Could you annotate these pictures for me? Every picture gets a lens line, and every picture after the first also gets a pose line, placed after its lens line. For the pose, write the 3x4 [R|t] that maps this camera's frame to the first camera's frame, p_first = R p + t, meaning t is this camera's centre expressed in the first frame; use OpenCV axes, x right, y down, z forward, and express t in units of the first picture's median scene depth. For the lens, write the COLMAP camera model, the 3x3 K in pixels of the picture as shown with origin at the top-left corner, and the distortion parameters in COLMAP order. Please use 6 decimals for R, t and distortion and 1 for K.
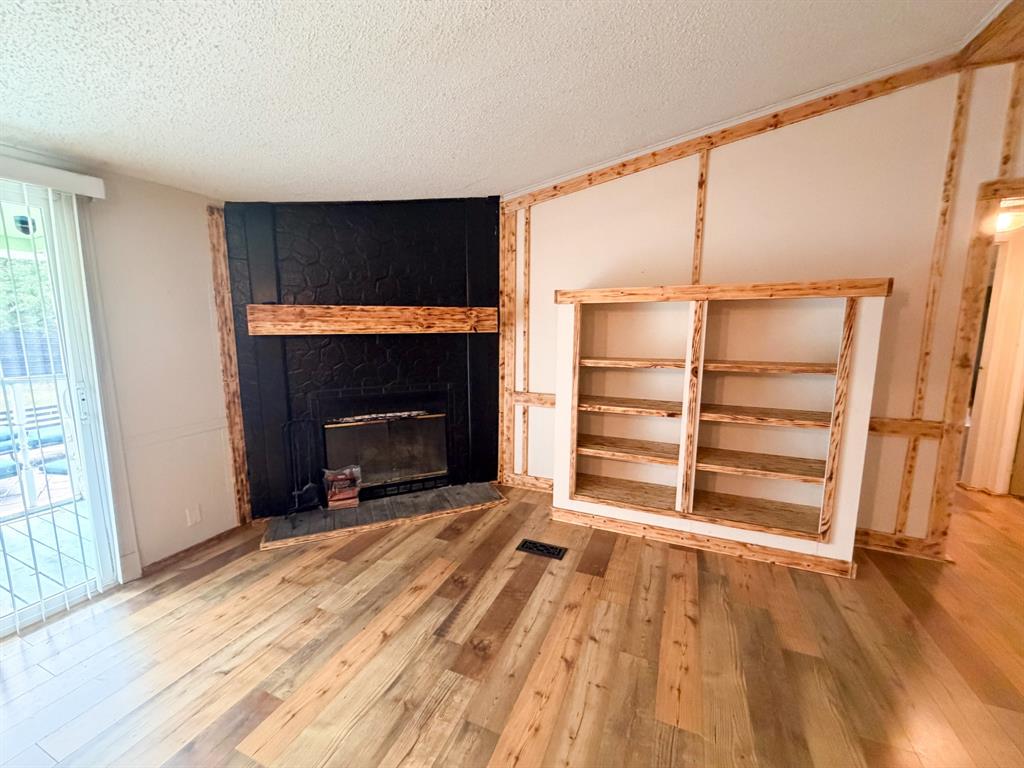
lens RADIAL K [[409.6, 0, 512.0], [0, 409.6, 384.0], [0, 0, 1]] dist [-0.000338, 0.000210]
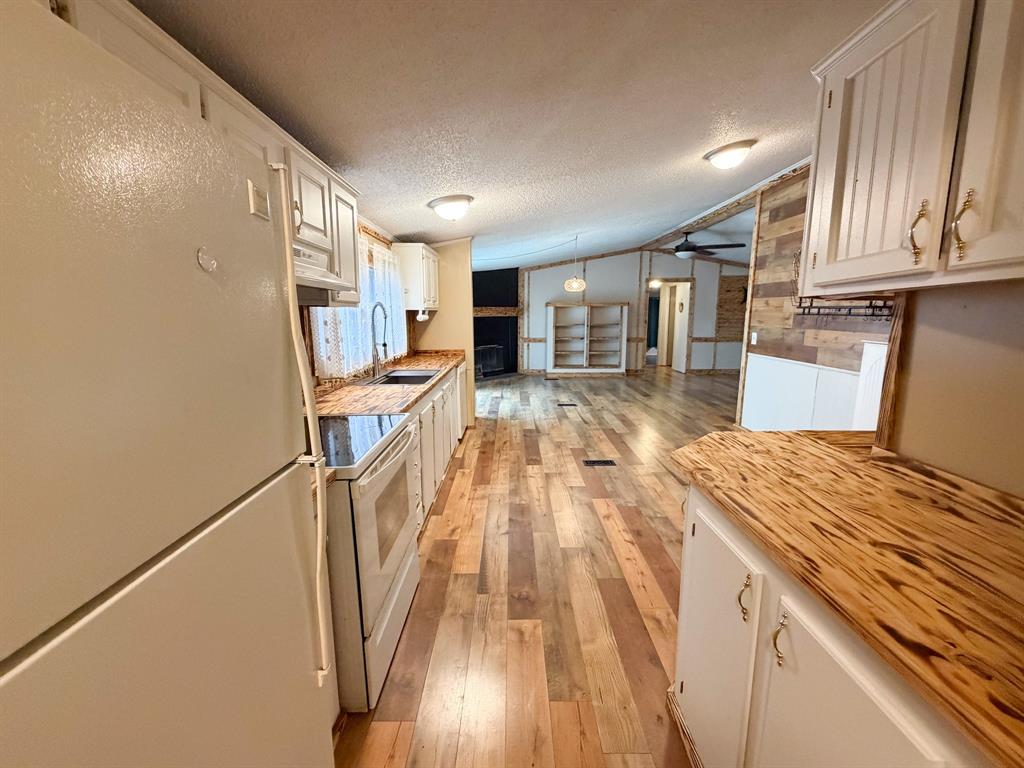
lens RADIAL K [[419.8, 0, 512.0], [0, 419.8, 384.0], [0, 0, 1]] dist [-0.000085, 0.000202]
pose [[0.915747, -0.070670, 0.395491, -1.497296], [0.062422, 0.997481, 0.033702, 0.281266], [-0.396877, -0.006175, 0.917851, -1.915189]]
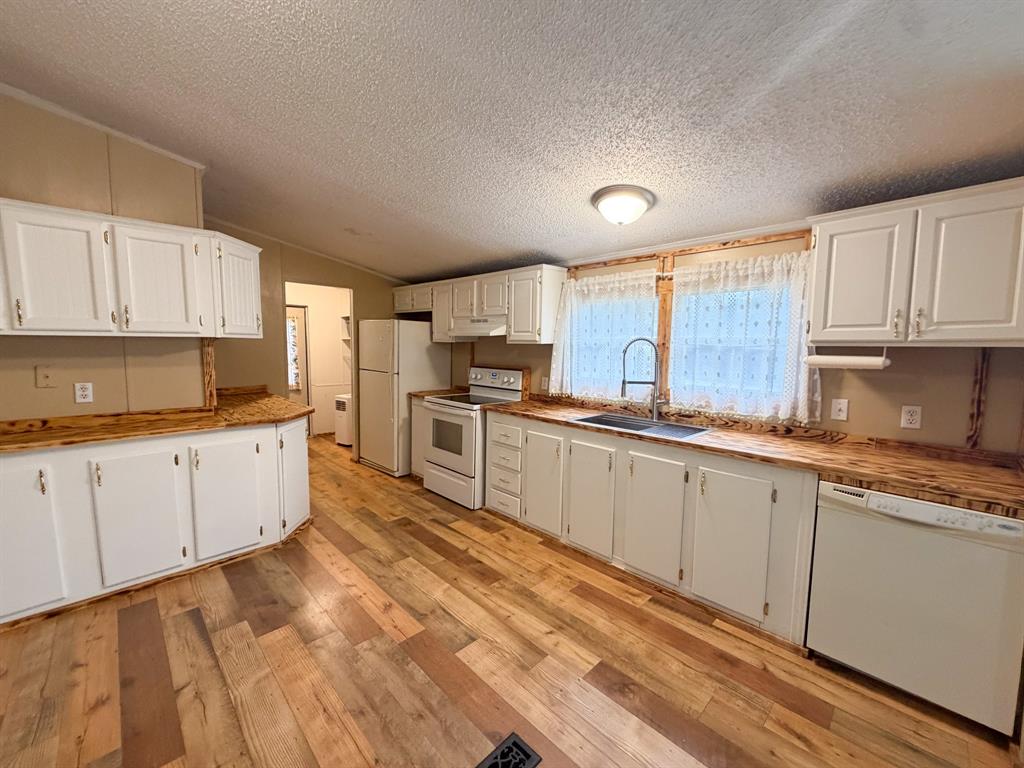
lens RADIAL K [[409.6, 0, 512.0], [0, 409.6, 384.0], [0, 0, 1]] dist [-0.000338, 0.000210]
pose [[-0.371900, 0.079238, -0.924885, -0.259782], [-0.147711, 0.978604, 0.143236, 0.085785], [0.916445, 0.189885, -0.352238, -0.611586]]
